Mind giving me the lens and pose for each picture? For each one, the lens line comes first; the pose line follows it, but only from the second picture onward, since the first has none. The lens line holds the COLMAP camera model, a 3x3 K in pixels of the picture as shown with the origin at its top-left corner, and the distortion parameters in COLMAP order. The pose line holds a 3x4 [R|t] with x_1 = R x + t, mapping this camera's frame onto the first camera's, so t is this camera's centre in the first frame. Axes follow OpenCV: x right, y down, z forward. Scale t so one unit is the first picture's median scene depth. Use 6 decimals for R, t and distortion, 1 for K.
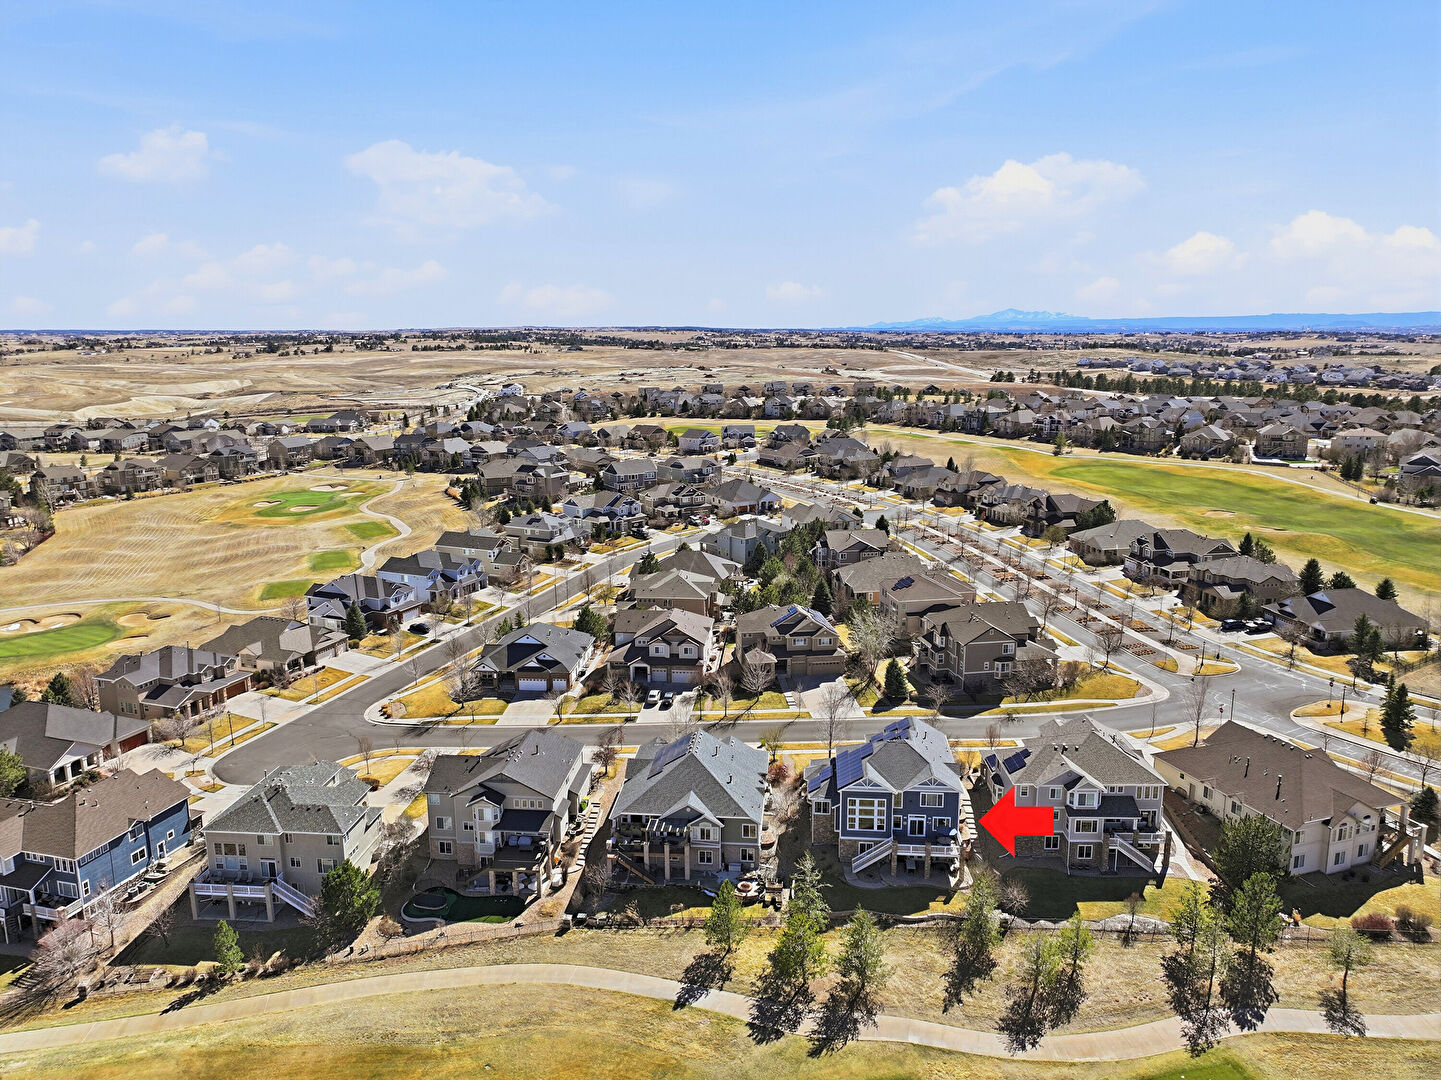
lens RADIAL K [[1010.4, 0, 727.9], [0, 1010.4, 537.5], [0, 0, 1]] dist [0.003365, 0.005119]
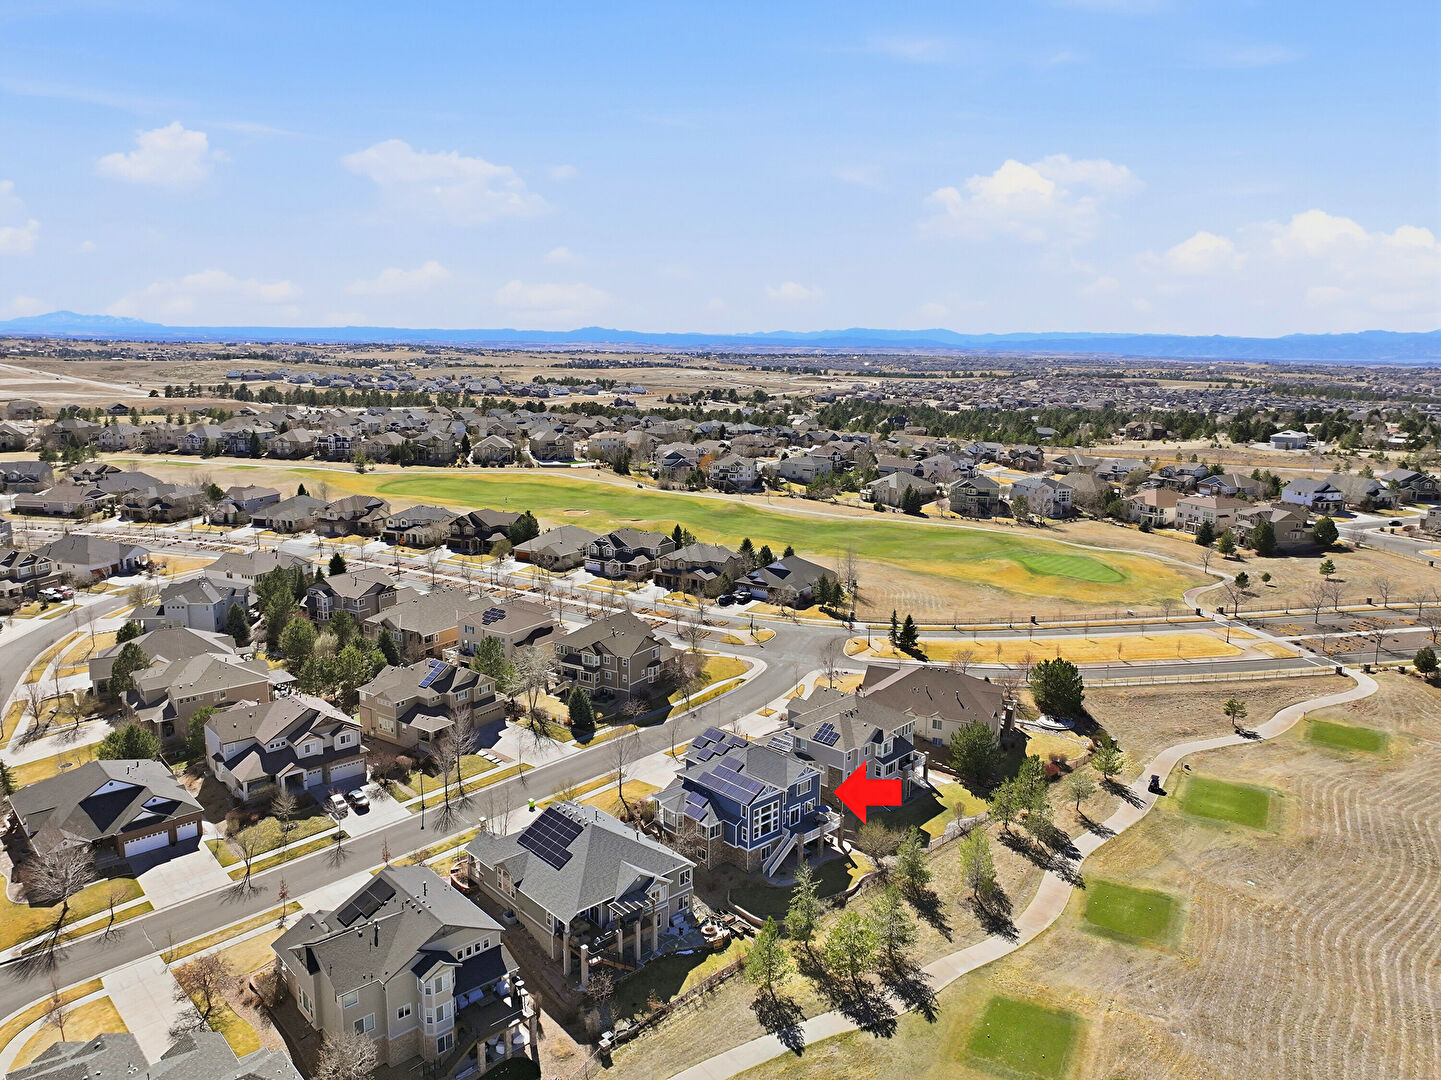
lens RADIAL K [[1010.4, 0, 727.9], [0, 1010.4, 537.5], [0, 0, 1]] dist [0.003365, 0.005119]
pose [[0.666112, -0.124796, 0.735337, -0.420507], [0.131457, 0.990112, 0.048954, -0.051464], [-0.734176, 0.064057, 0.675931, 0.192915]]
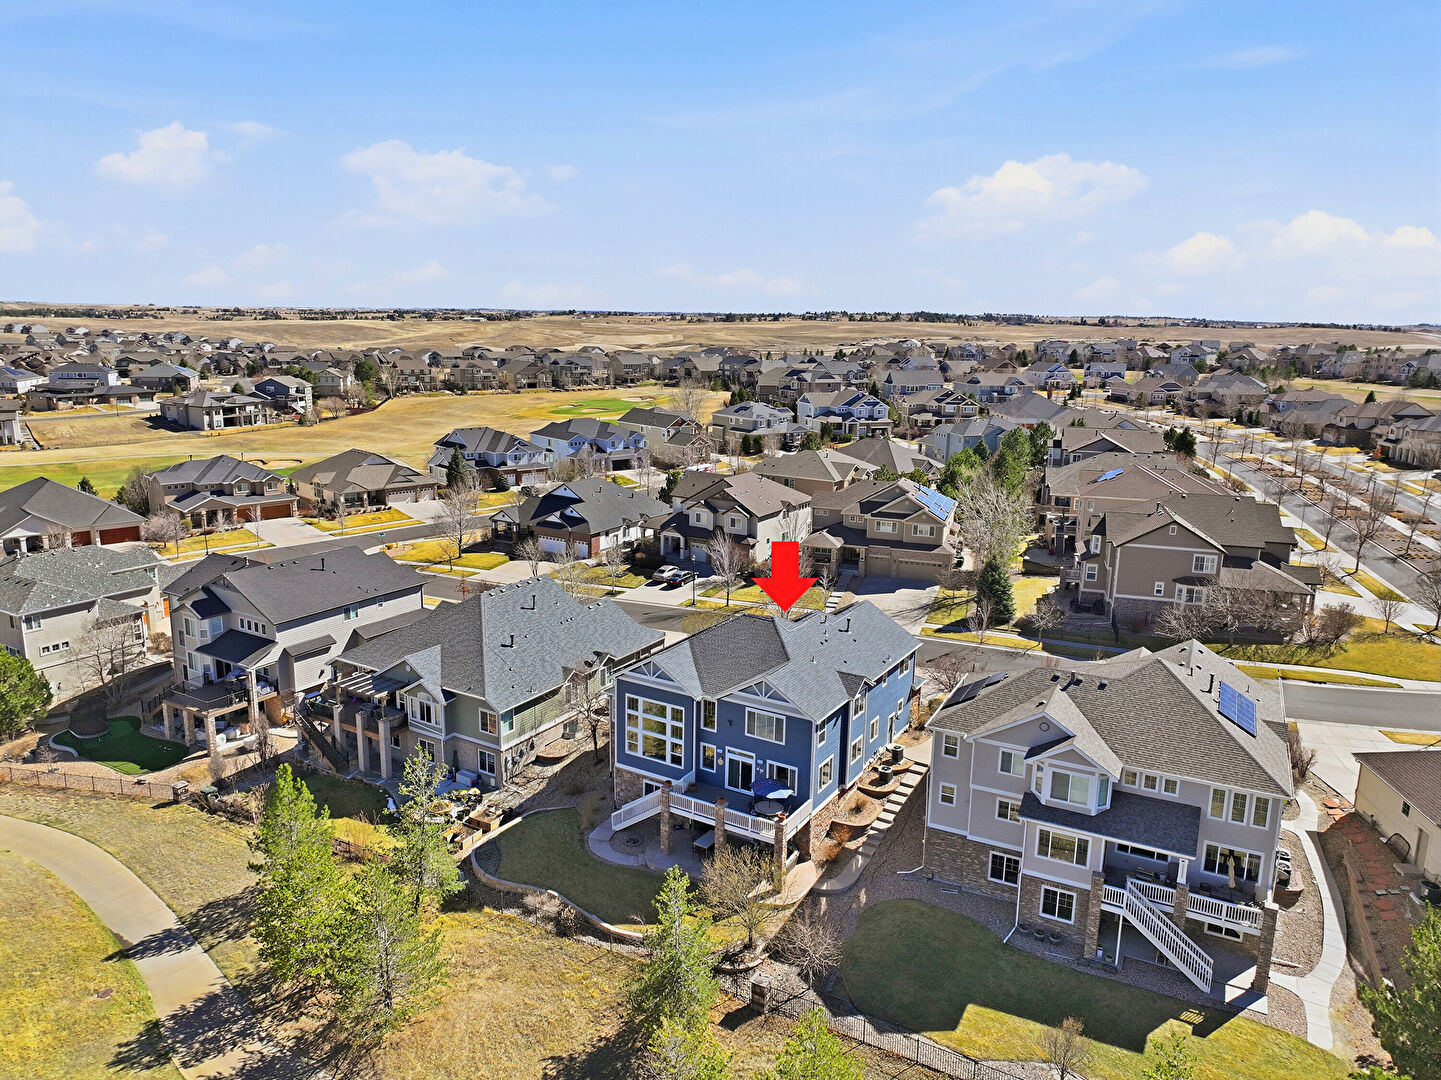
lens RADIAL K [[1010.4, 0, 727.9], [0, 1010.4, 537.5], [0, 0, 1]] dist [0.003365, 0.005119]
pose [[0.900286, 0.112758, -0.420441, 0.255951], [-0.109507, 0.993472, 0.031954, 0.099881], [0.421300, 0.017274, 0.906757, 0.349715]]
